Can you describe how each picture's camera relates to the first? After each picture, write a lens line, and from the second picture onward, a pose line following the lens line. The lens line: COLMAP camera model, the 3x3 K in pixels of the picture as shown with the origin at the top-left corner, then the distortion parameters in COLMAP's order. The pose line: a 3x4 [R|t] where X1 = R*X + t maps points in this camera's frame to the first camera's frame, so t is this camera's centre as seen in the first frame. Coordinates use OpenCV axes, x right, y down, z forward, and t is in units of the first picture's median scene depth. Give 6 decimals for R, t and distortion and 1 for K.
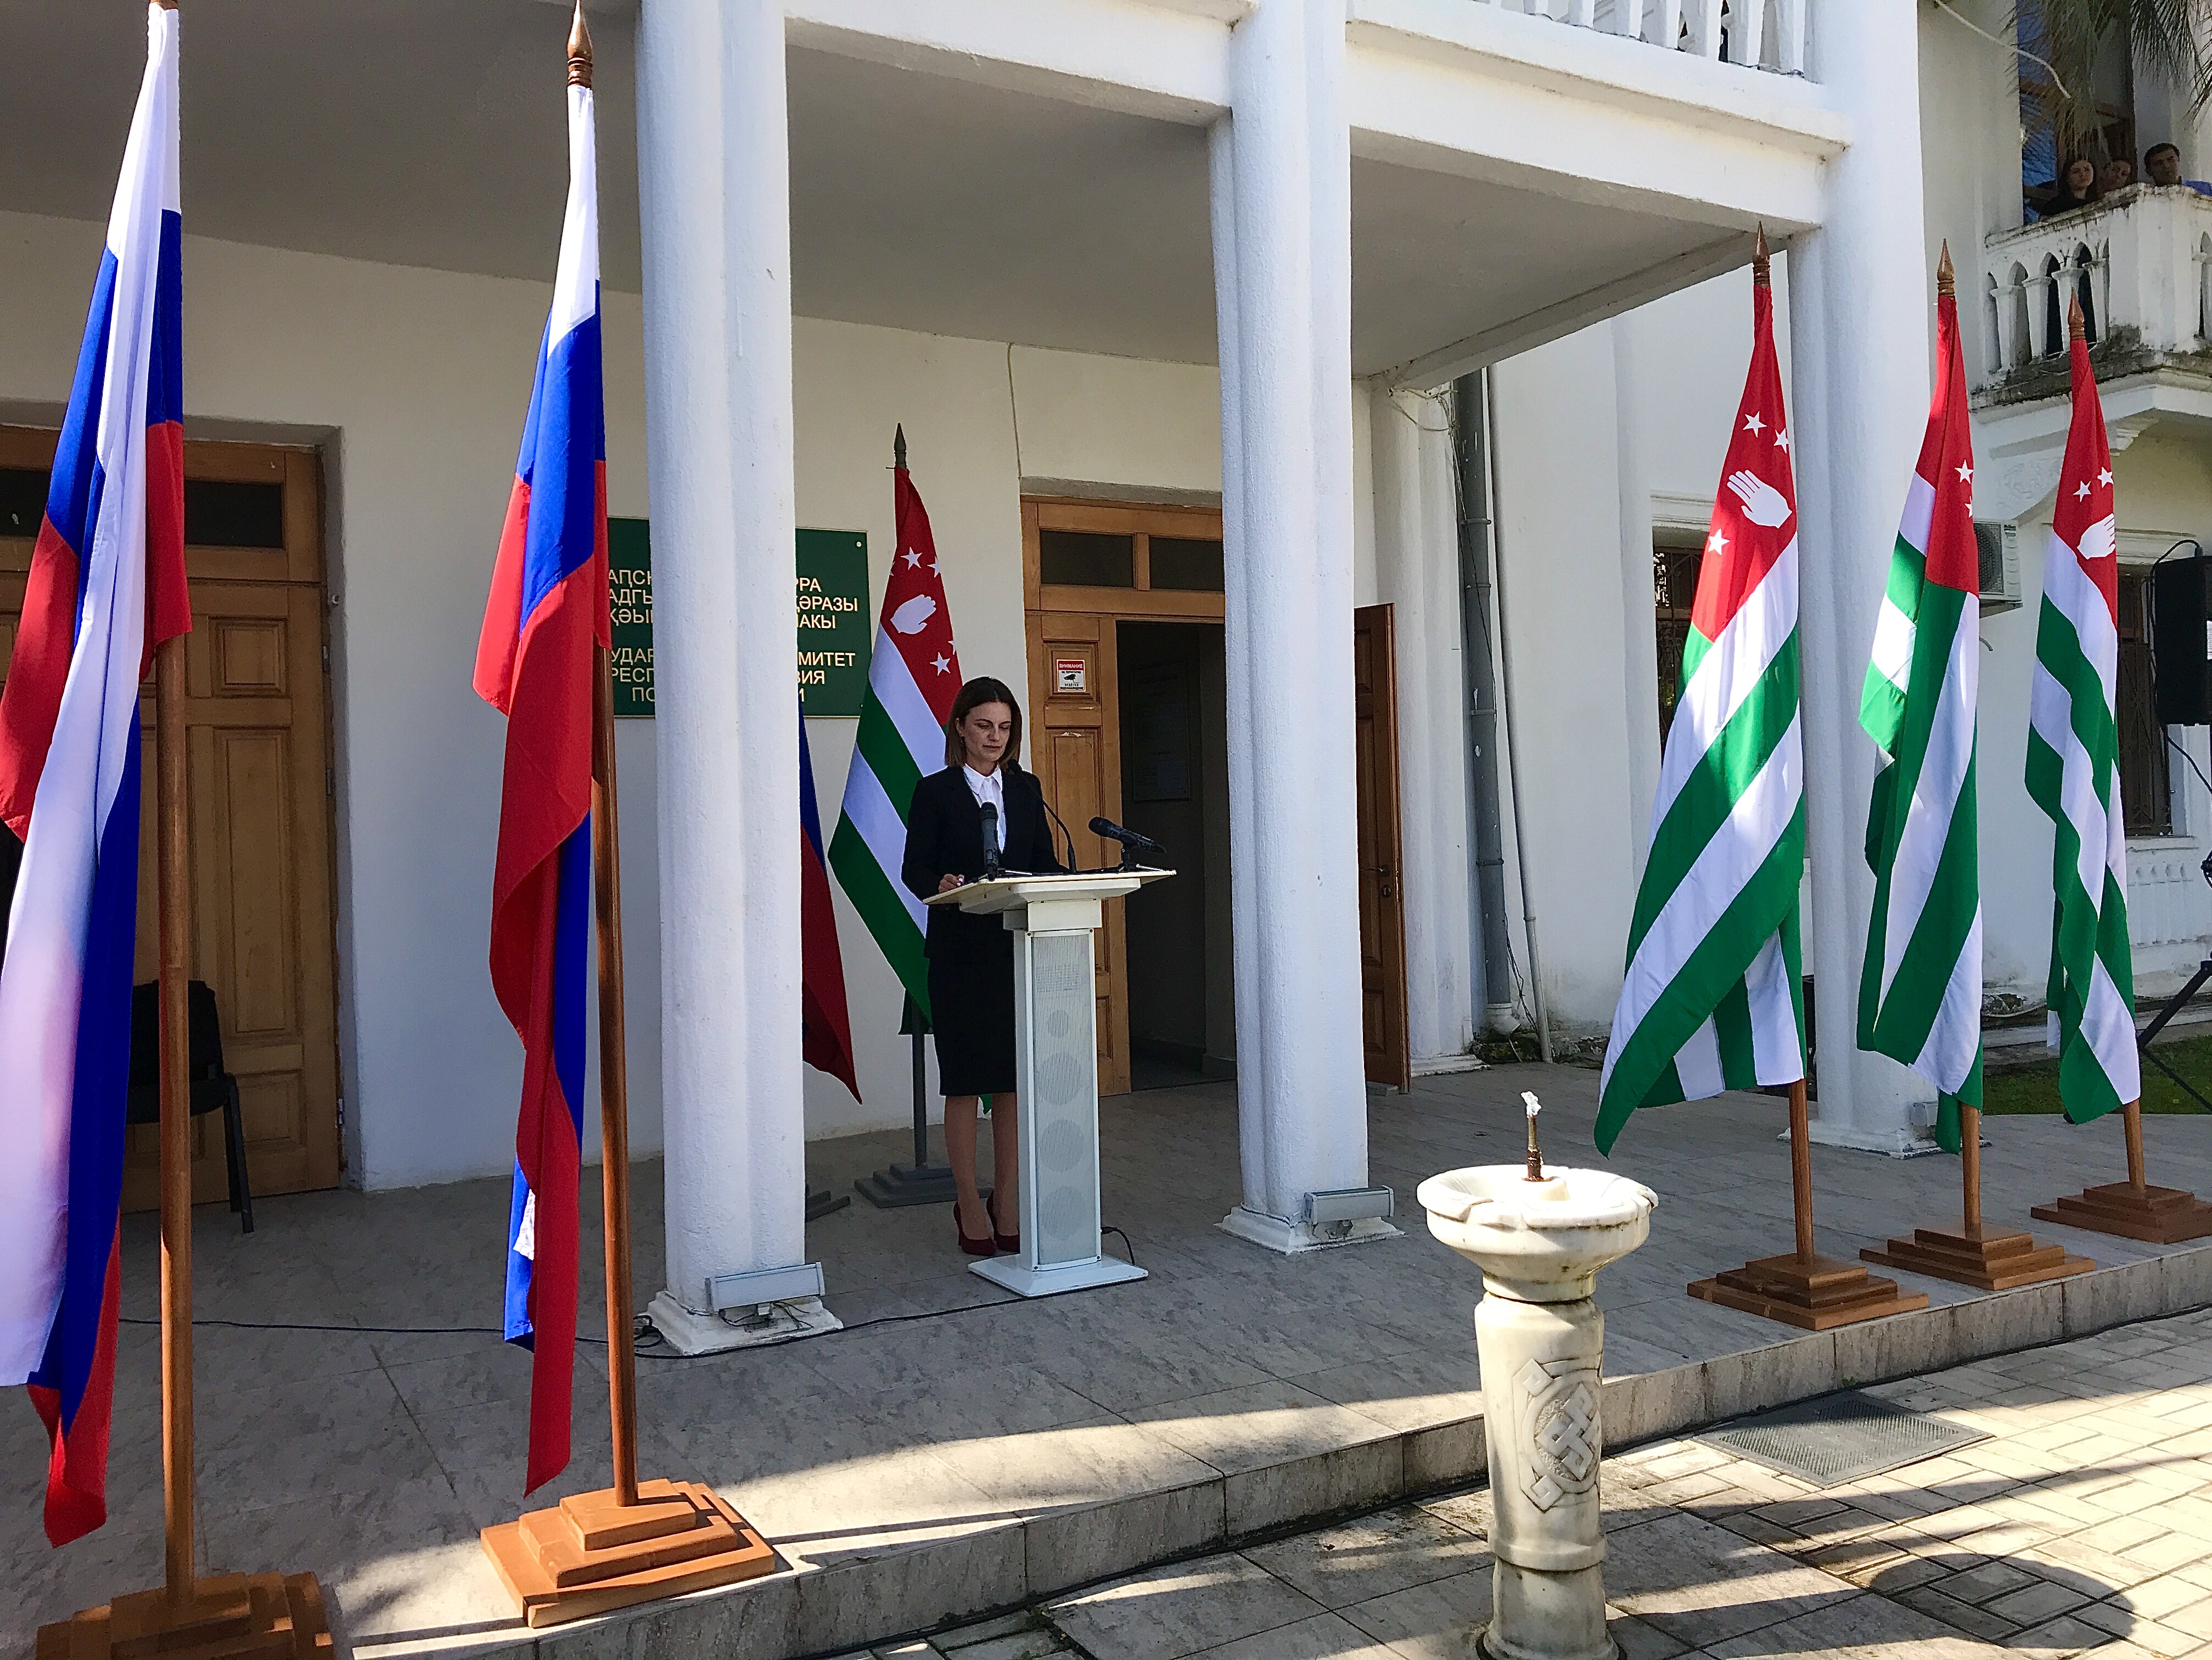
lens RADIAL K [[1731.1, 0, 1106.0], [0, 1731.1, 830.0], [0, 0, 1]] dist [0.011809, -0.005682]
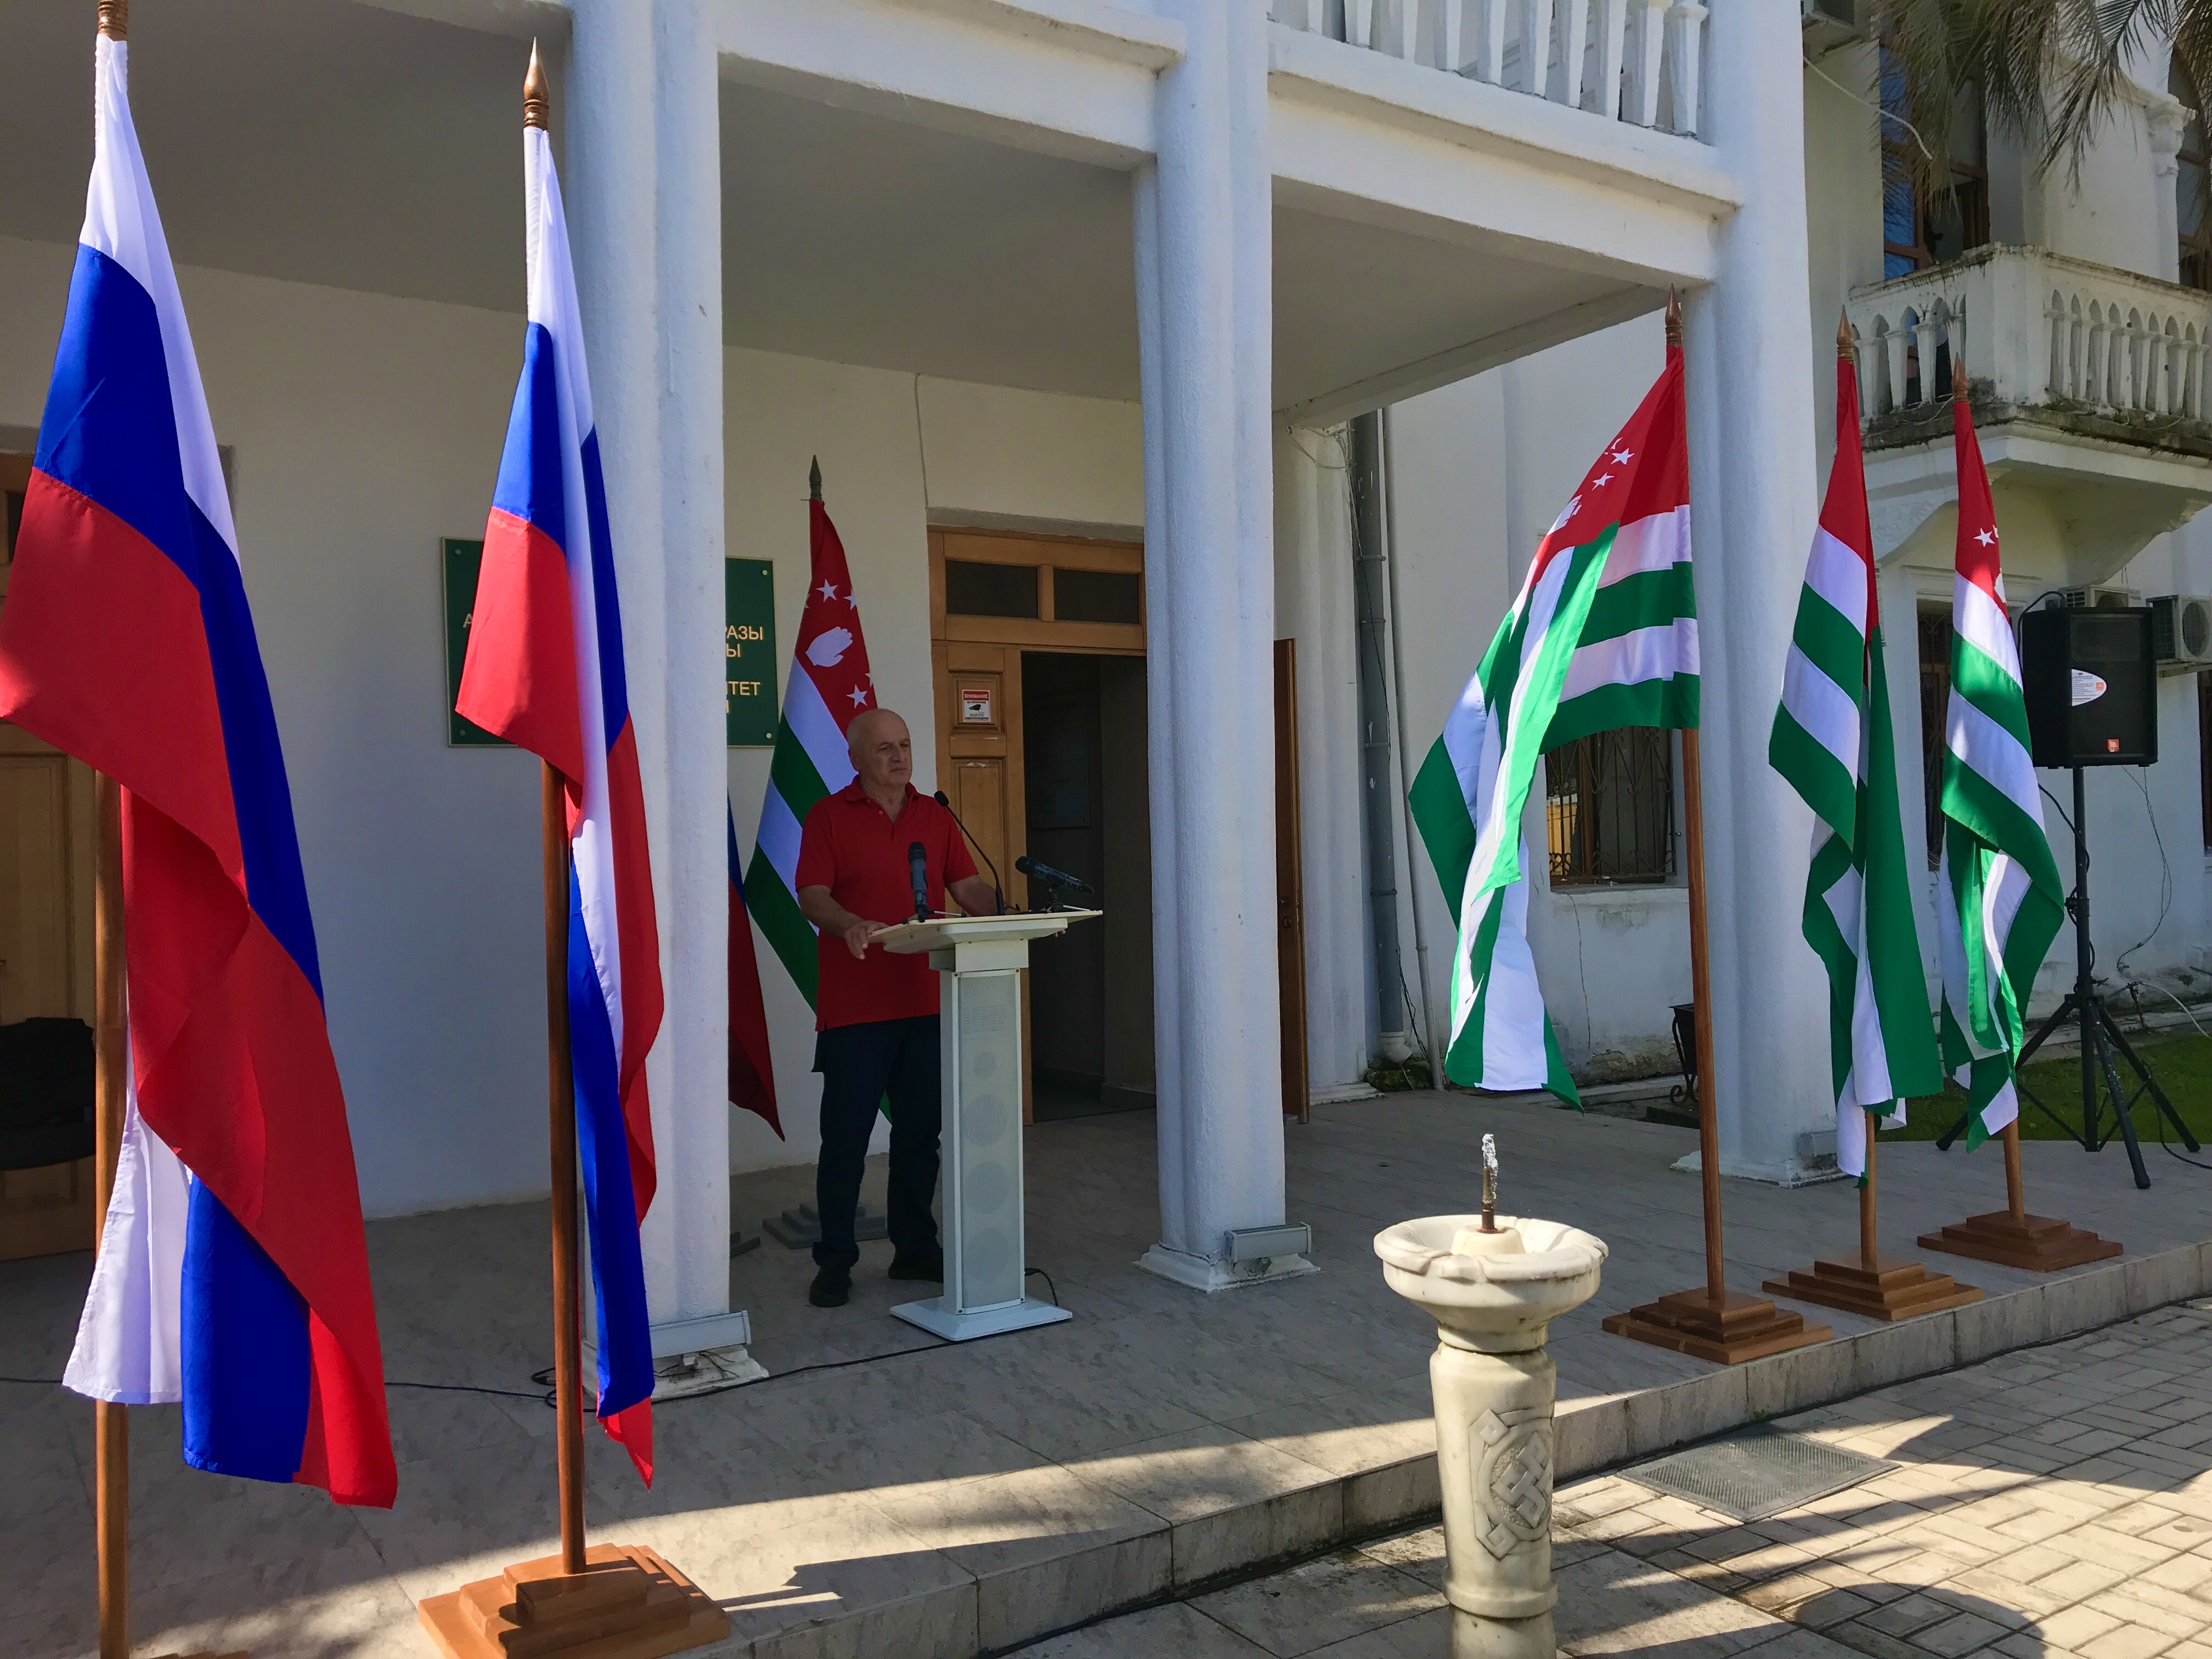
lens RADIAL K [[1734.2, 0, 1091.6], [0, 1734.2, 824.7], [0, 0, 1]] dist [0.007779, 0.004537]
pose [[0.997536, 0.006217, 0.069875, -0.036228], [-0.005405, 0.999916, -0.011796, -0.014845], [-0.069942, 0.011389, 0.997486, -0.002217]]
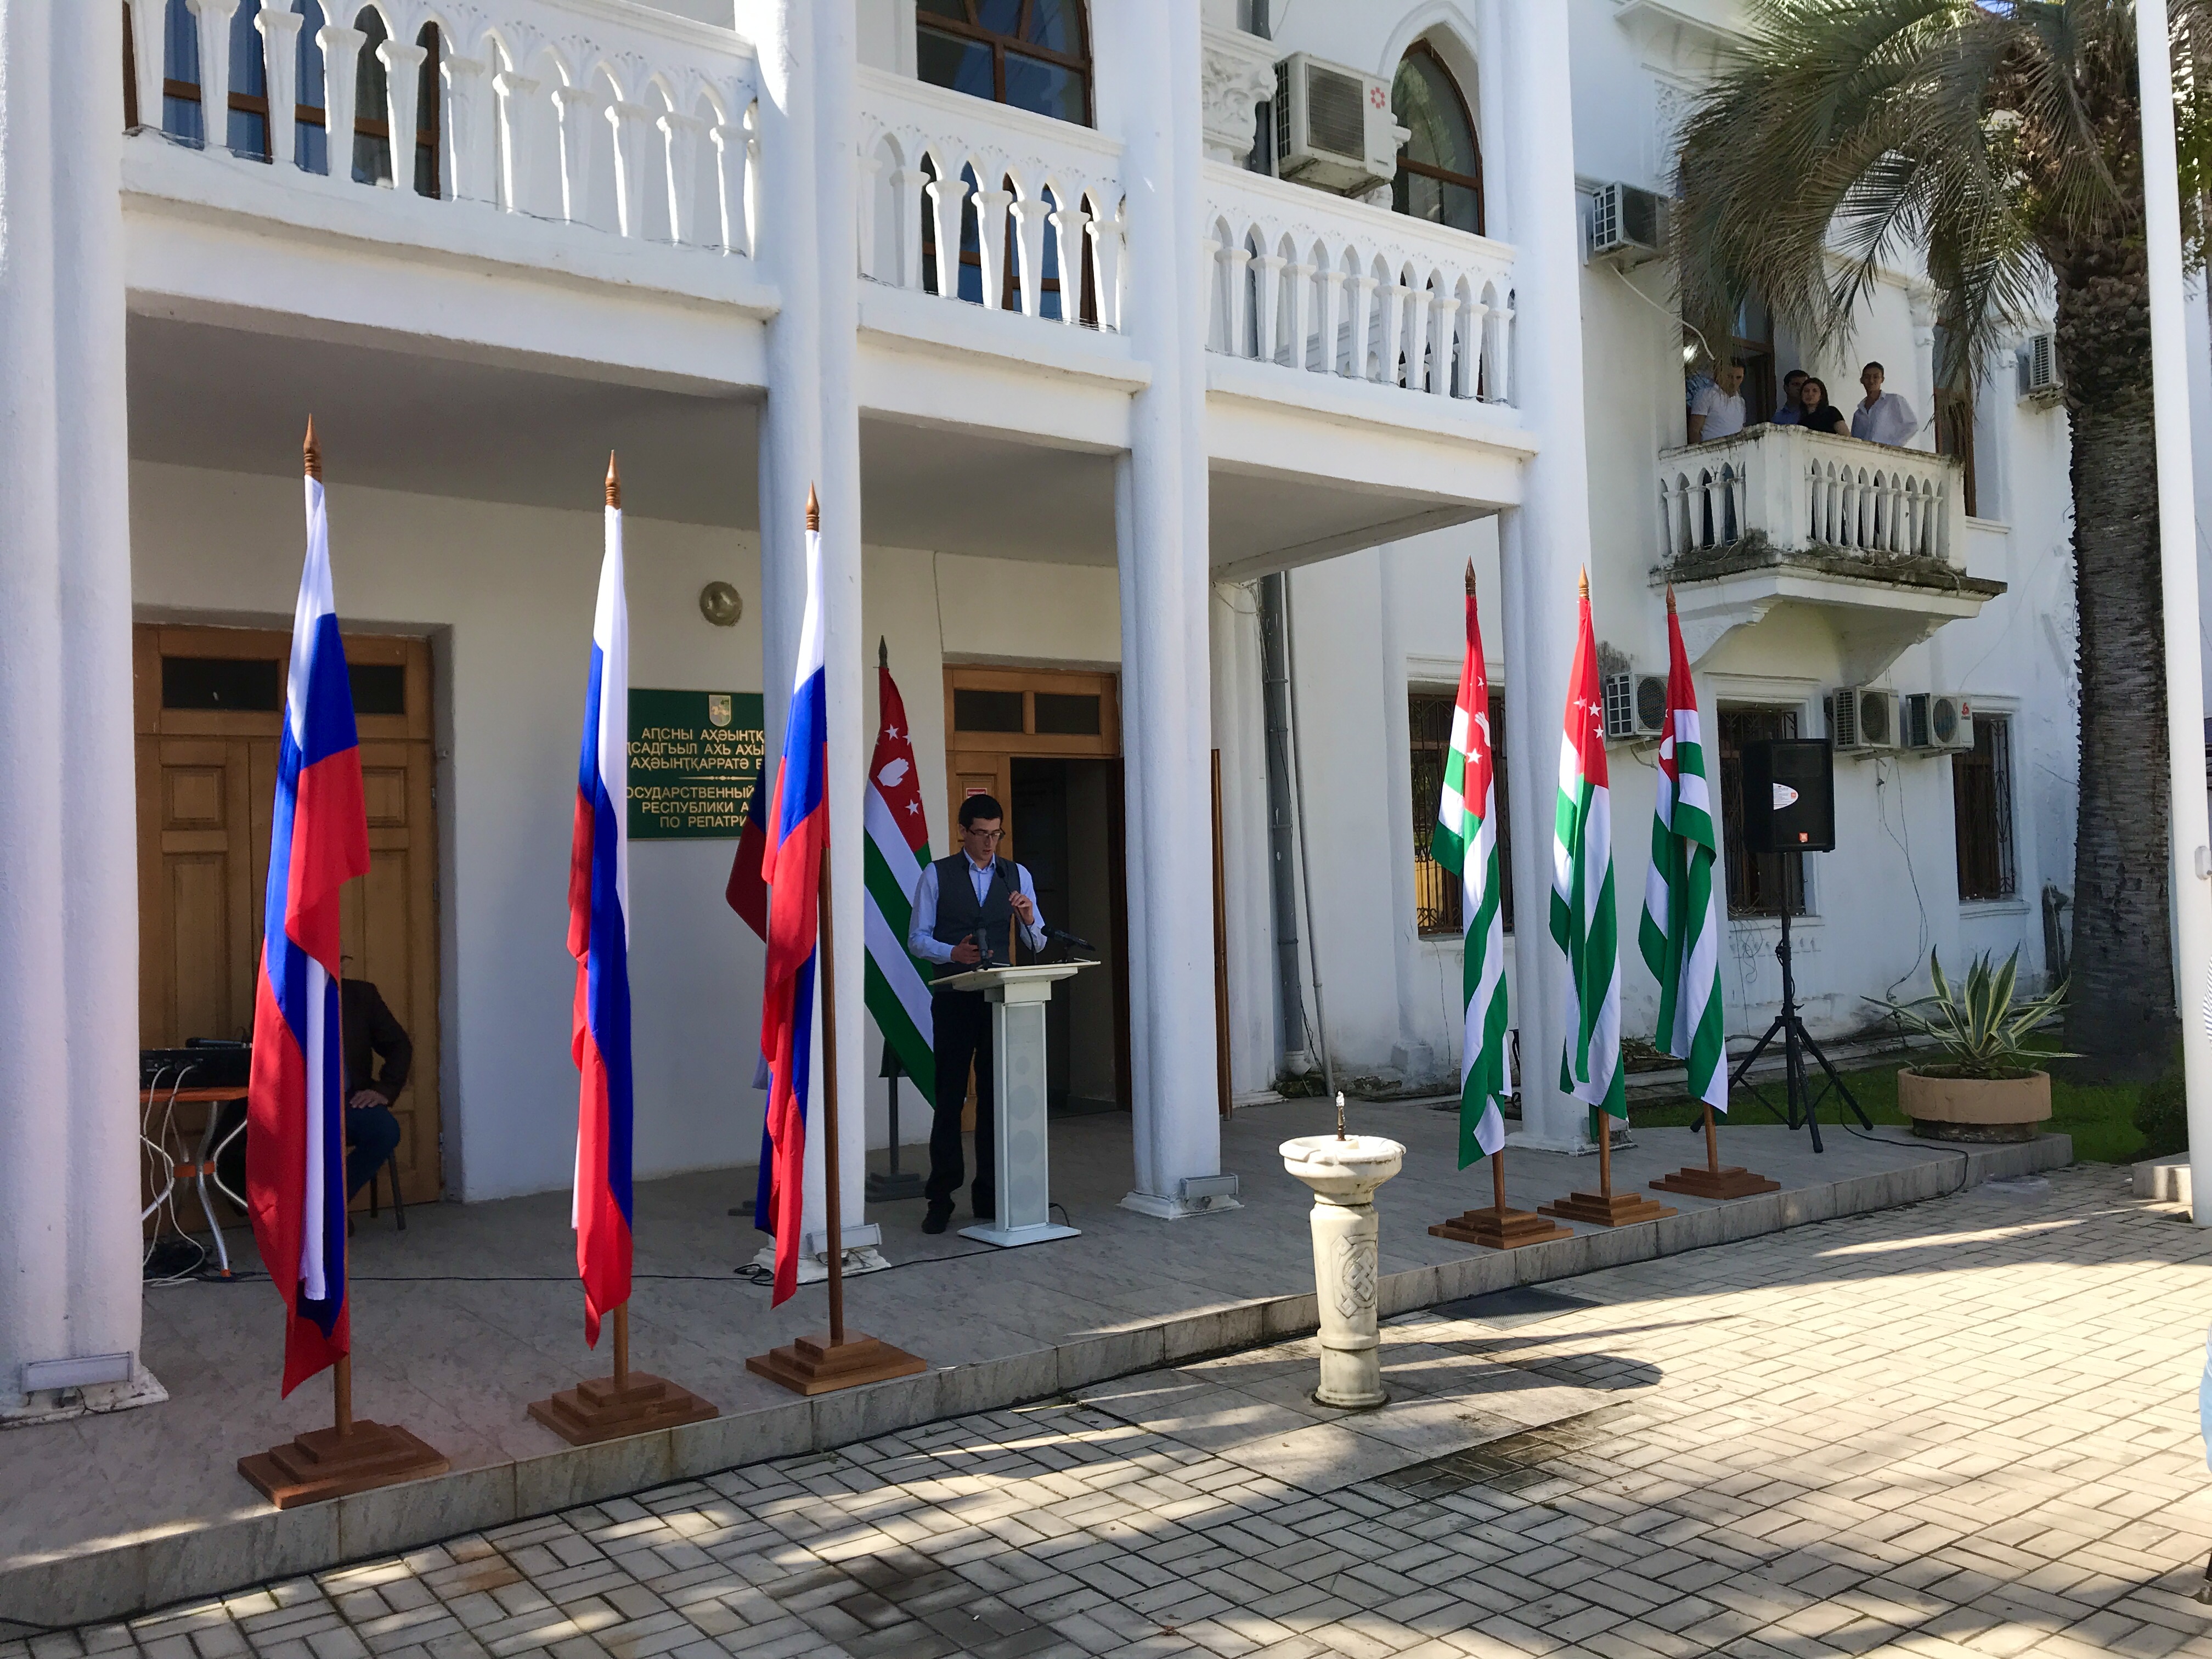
lens RADIAL K [[1785.0, 0, 1115.4], [0, 1785.0, 806.9], [0, 0, 1]] dist [0.035860, -0.000512]
pose [[0.990381, 0.008782, 0.138089, -0.163016], [-0.003087, 0.999138, -0.041400, -0.047297], [-0.138333, 0.040575, 0.989554, -0.548796]]
